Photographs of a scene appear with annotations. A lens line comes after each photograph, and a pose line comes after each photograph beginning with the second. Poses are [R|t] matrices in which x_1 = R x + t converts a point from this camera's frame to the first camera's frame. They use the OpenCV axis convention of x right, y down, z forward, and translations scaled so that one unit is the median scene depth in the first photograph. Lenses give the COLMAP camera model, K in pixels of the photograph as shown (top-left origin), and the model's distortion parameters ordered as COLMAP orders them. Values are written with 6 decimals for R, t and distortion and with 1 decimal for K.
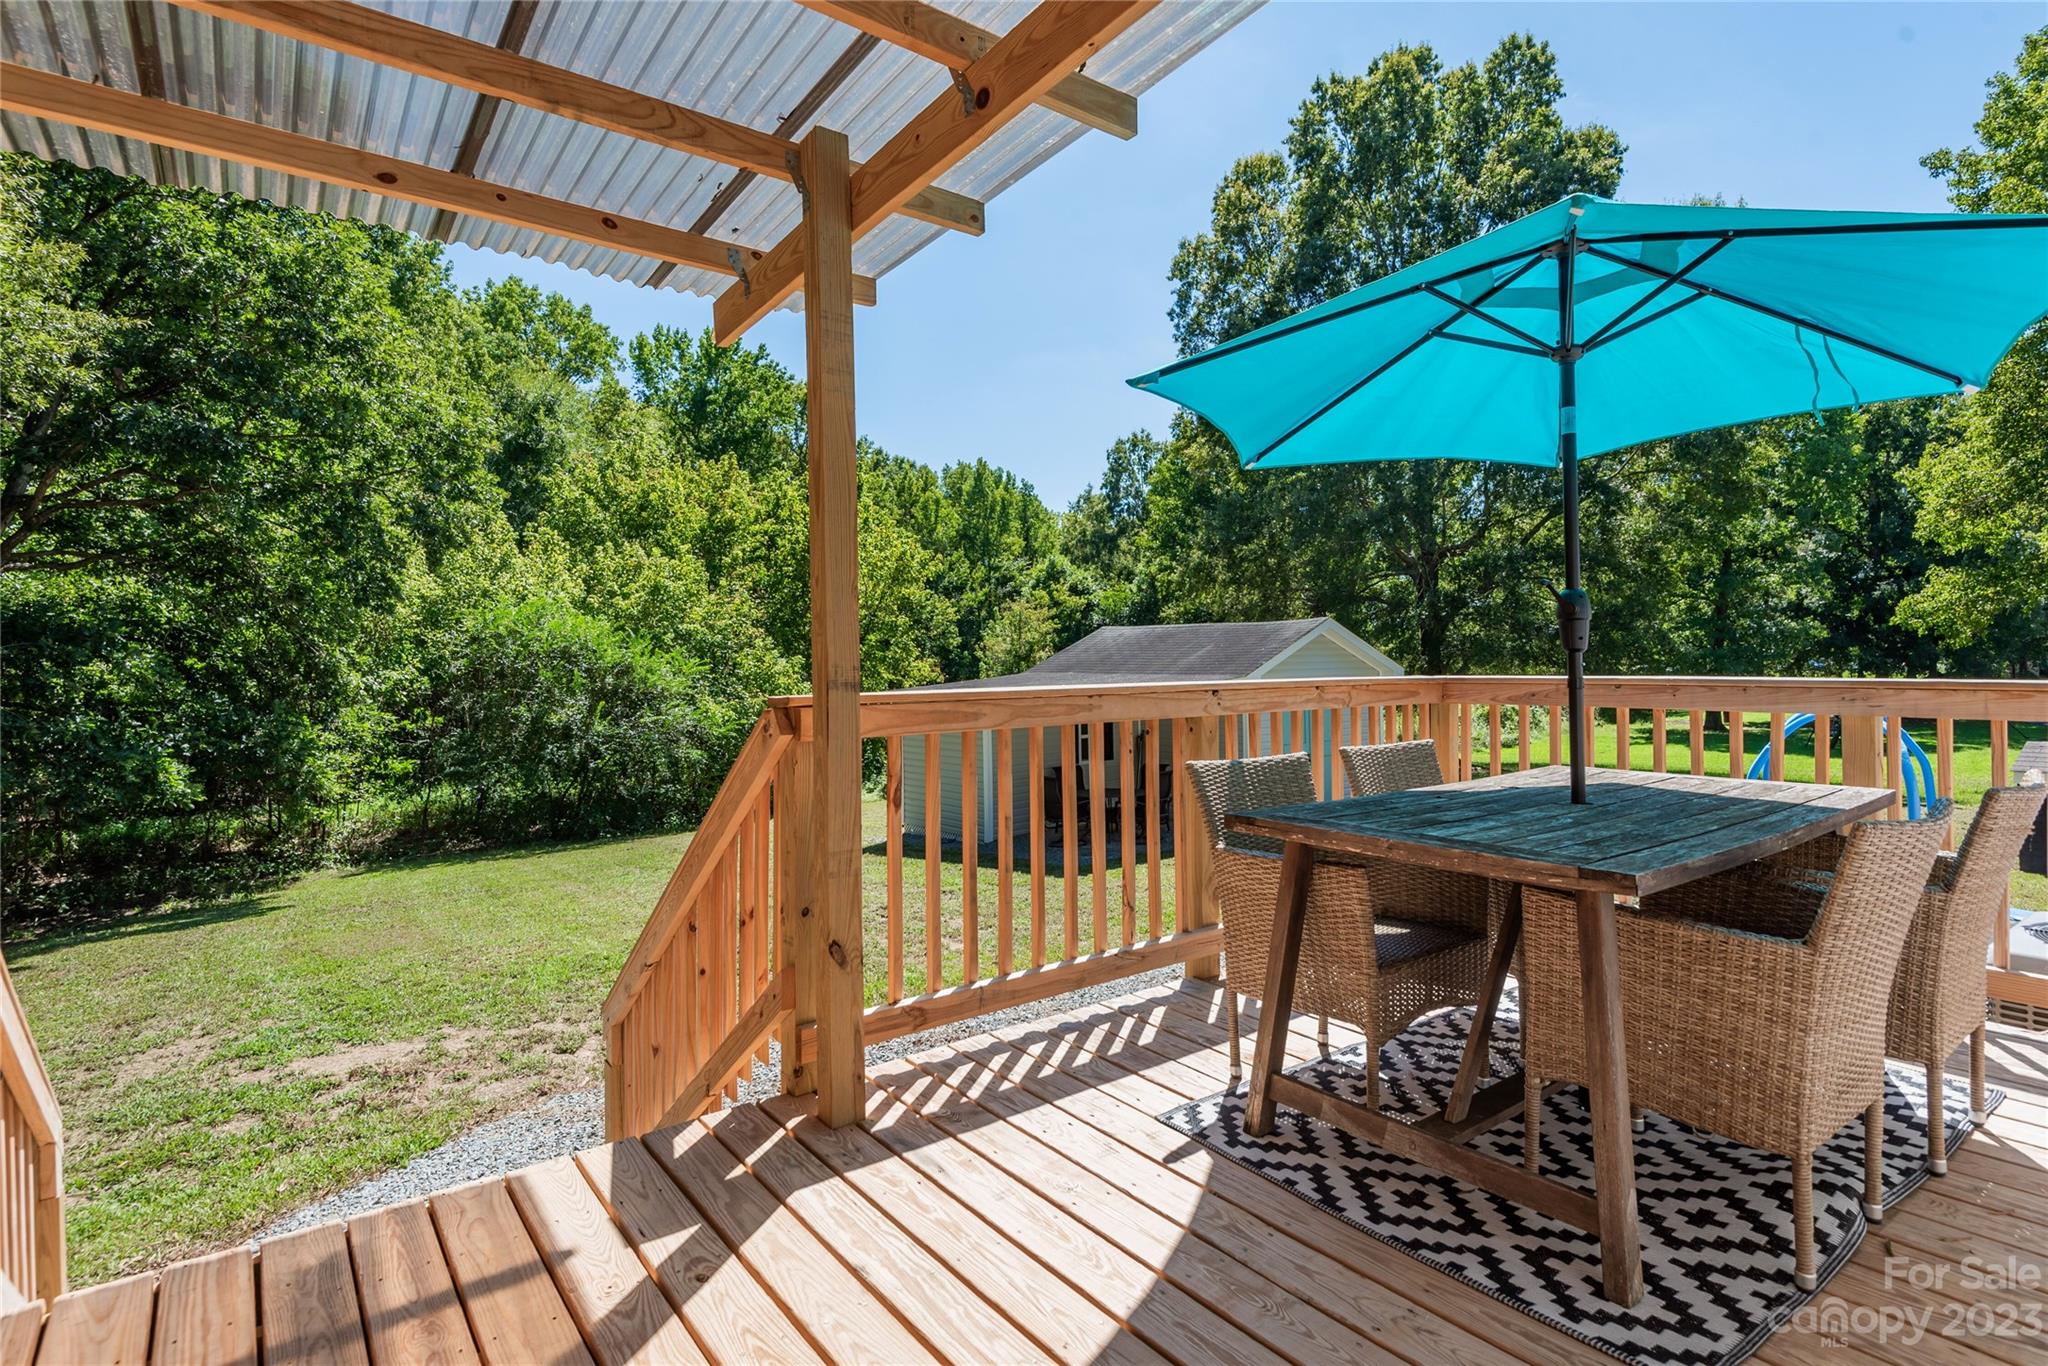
lens RADIAL K [[1024.4, 0, 1028.2], [0, 1024.4, 683.2], [0, 0, 1]] dist [-0.000289, 0.001341]
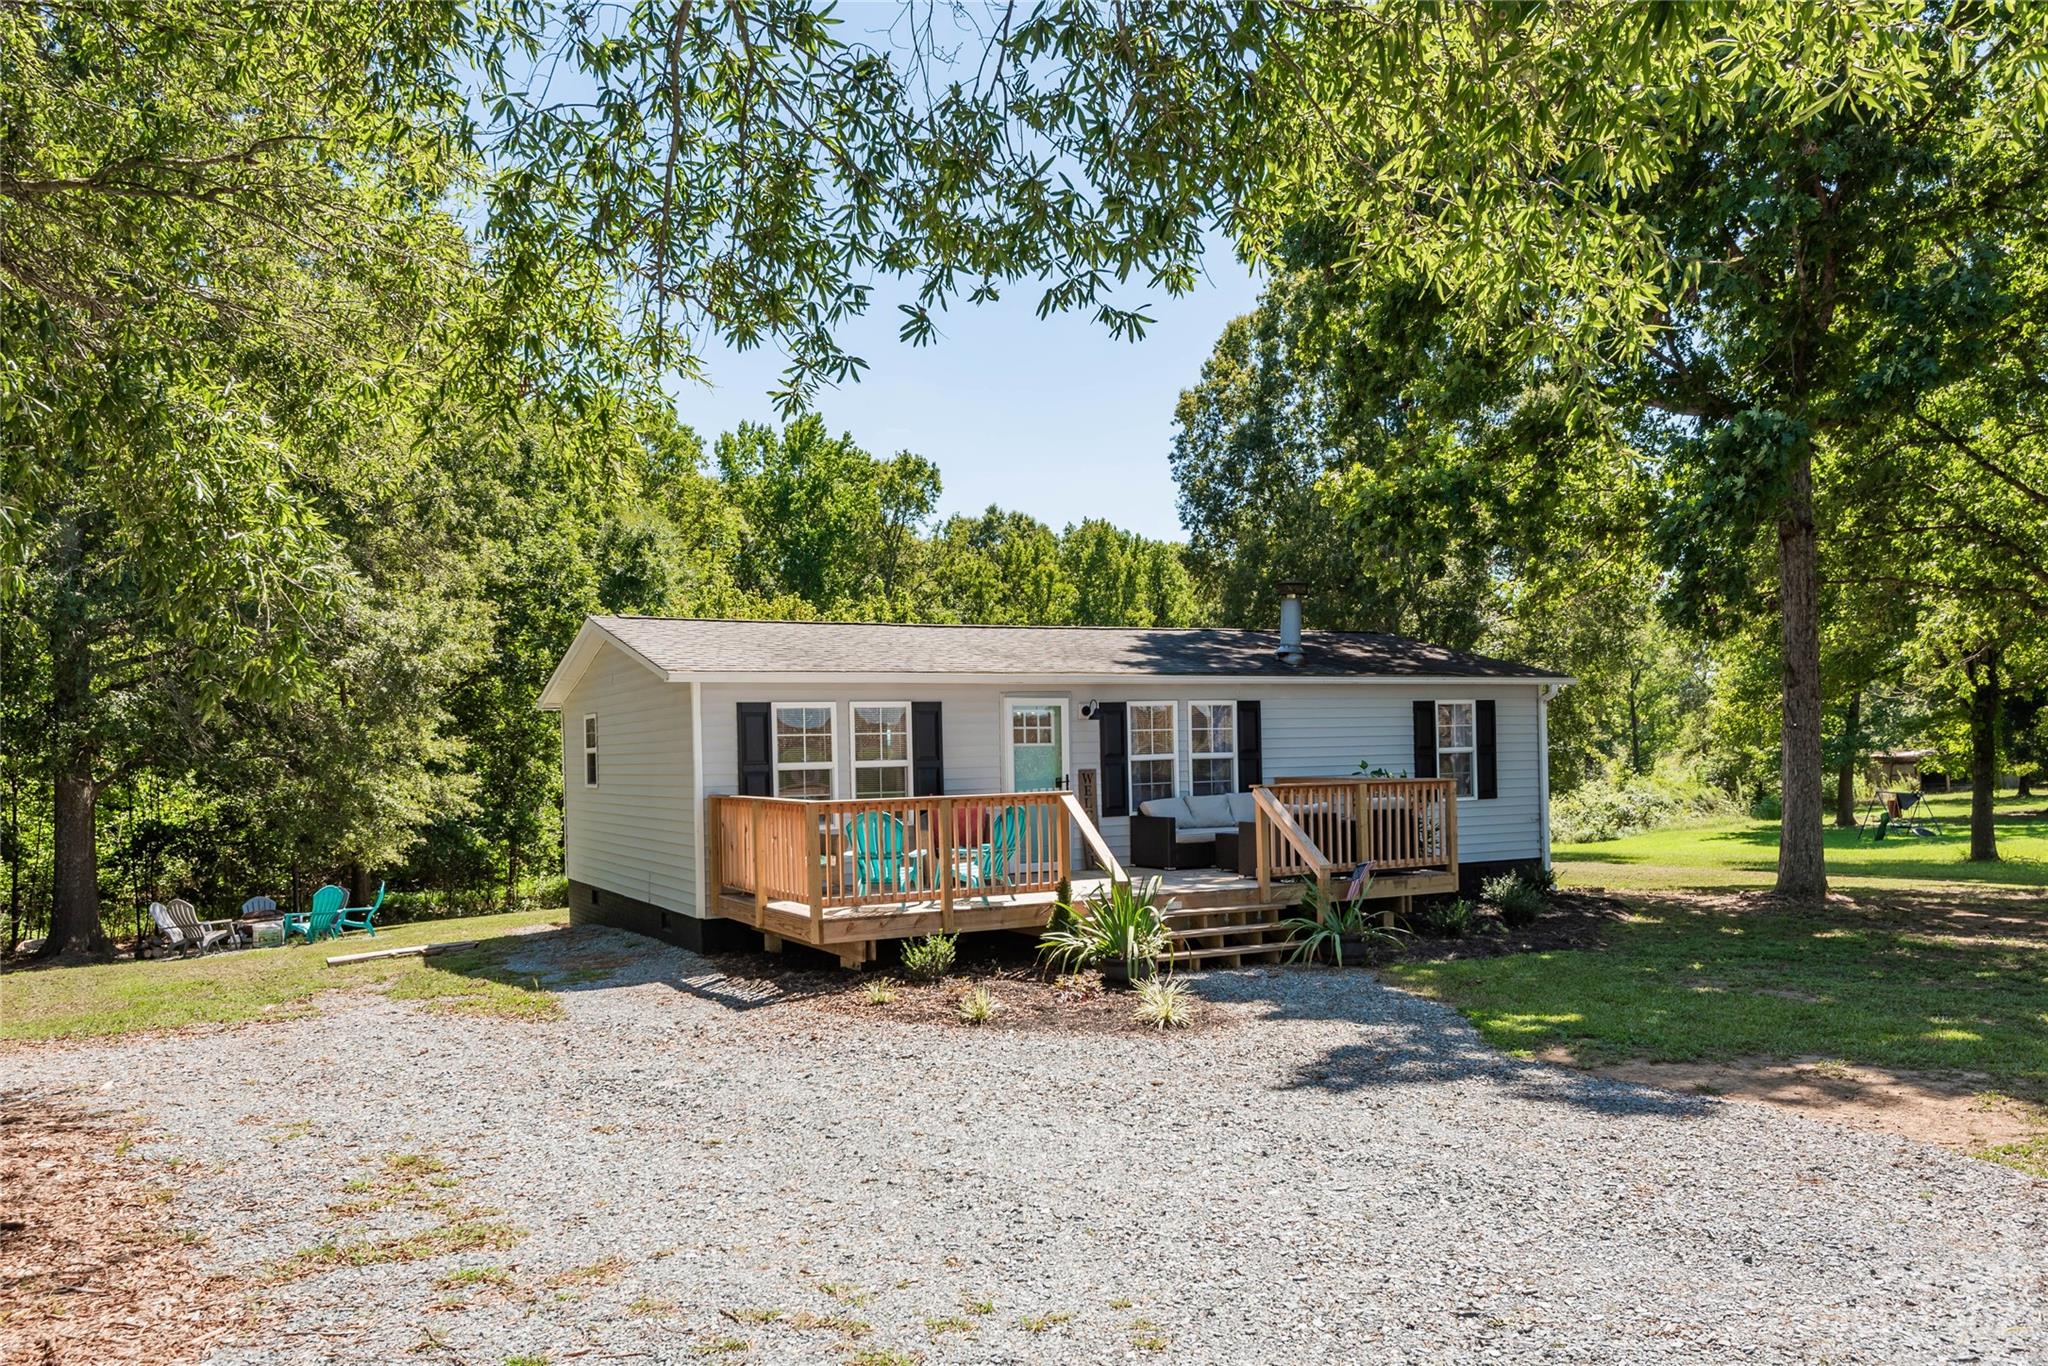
lens RADIAL K [[1499.9, 0, 1029.5], [0, 1499.9, 682.9], [0, 0, 1]] dist [0.003855, 0.000130]
pose [[0.987654, -0.033456, -0.153038, 0.115062], [0.022997, 0.997309, -0.069611, 0.003652], [0.154955, 0.065232, 0.985766, -0.336337]]
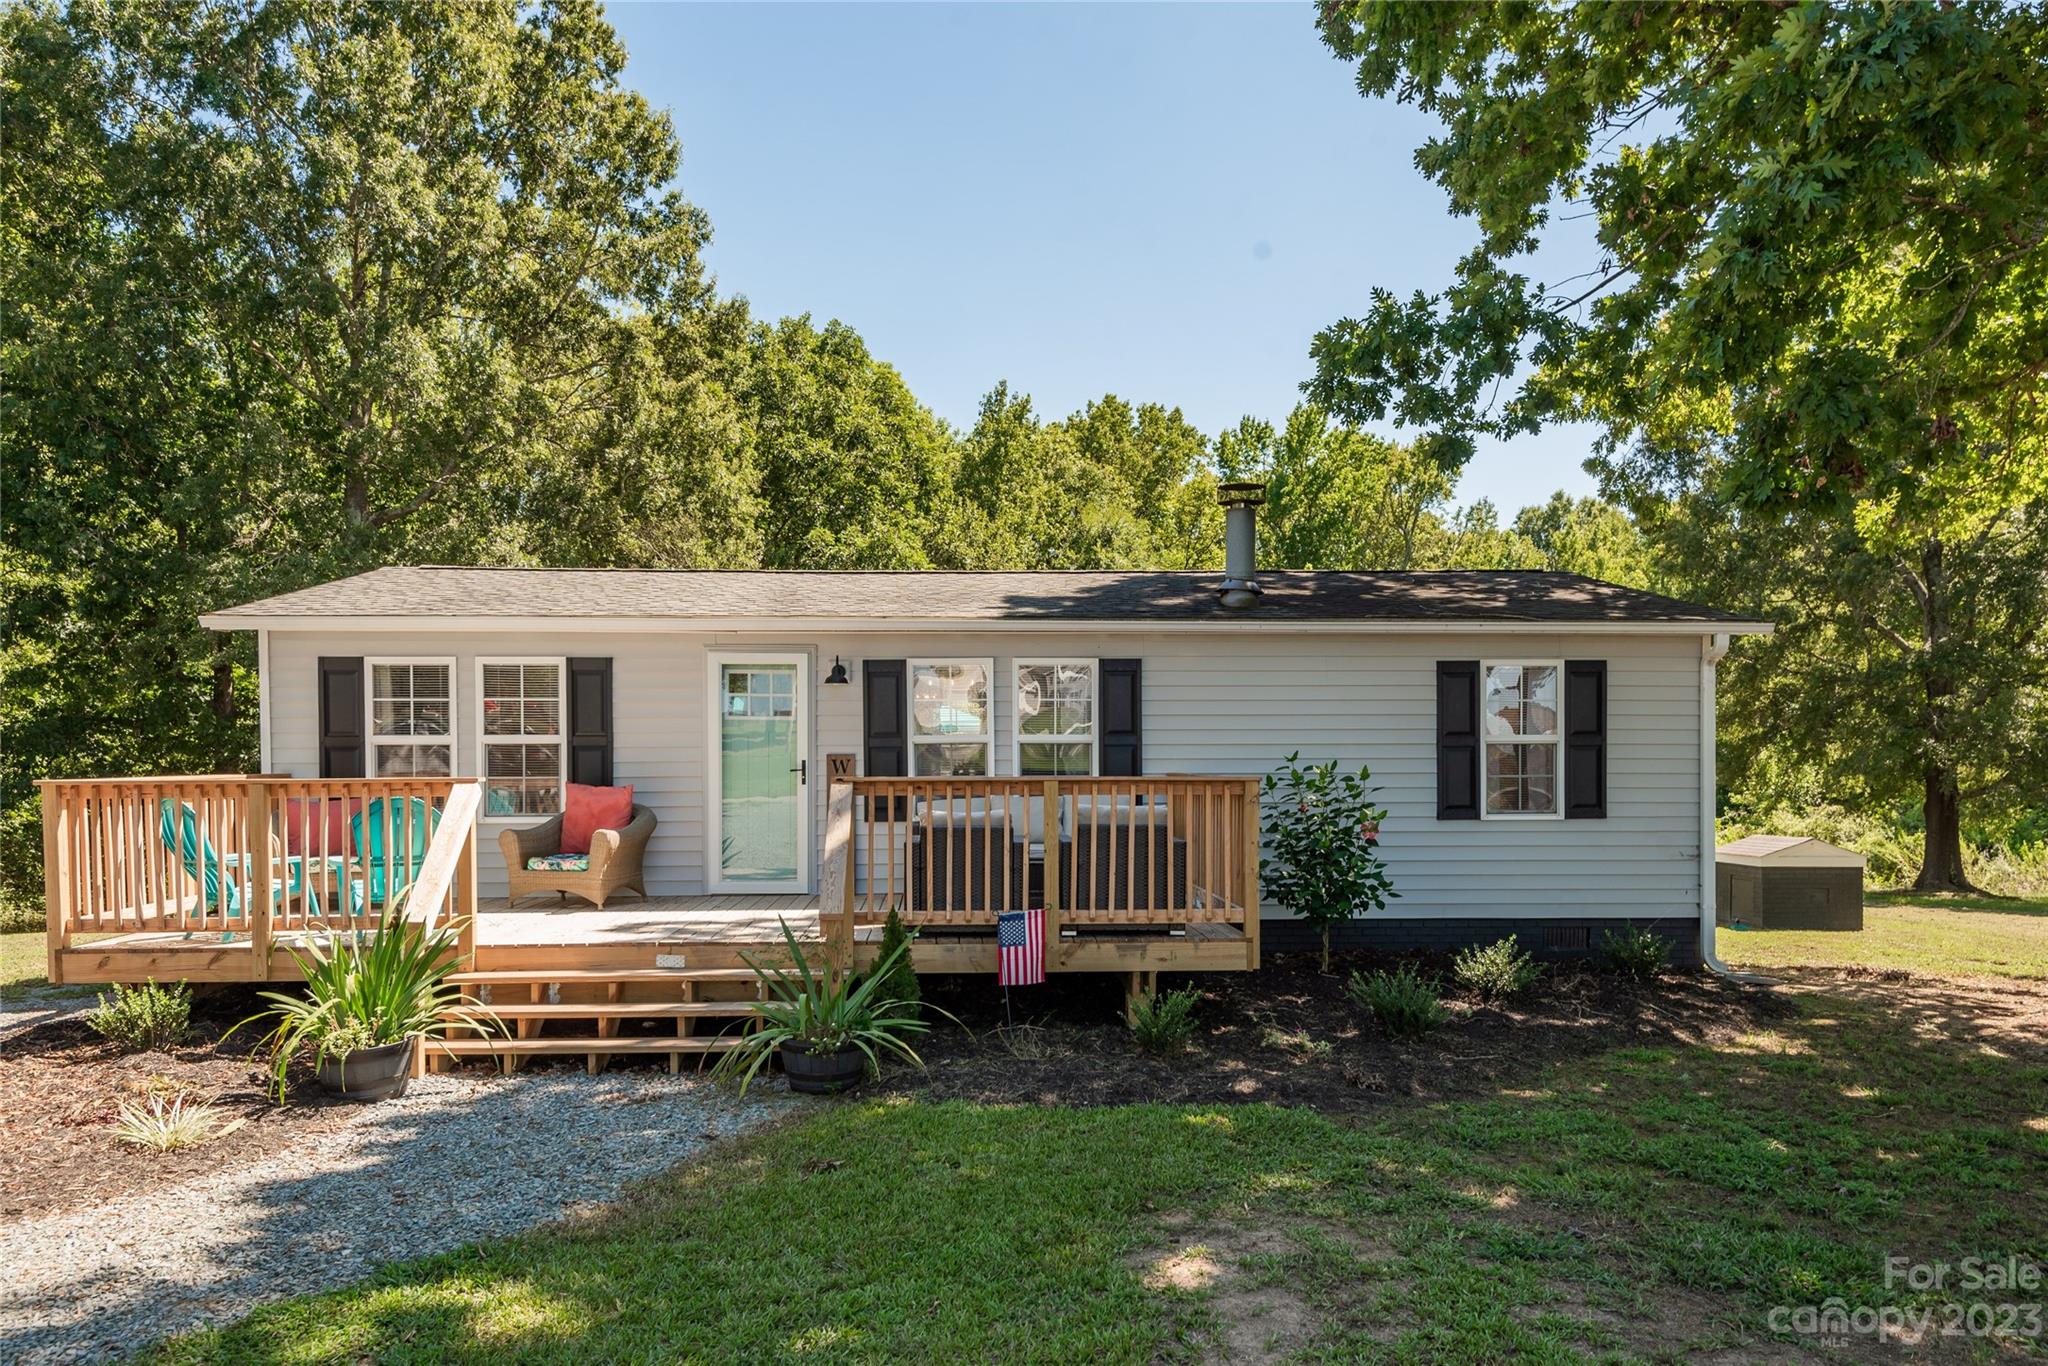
lens RADIAL K [[1422.9, 0, 1010.3], [0, 1422.9, 699.6], [0, 0, 1]] dist [0.032229, -0.001644]
pose [[0.823944, -0.032242, -0.565754, 0.204089], [-0.006489, 0.997778, -0.066314, 0.005675], [0.566635, 0.058310, 0.821903, -0.207479]]
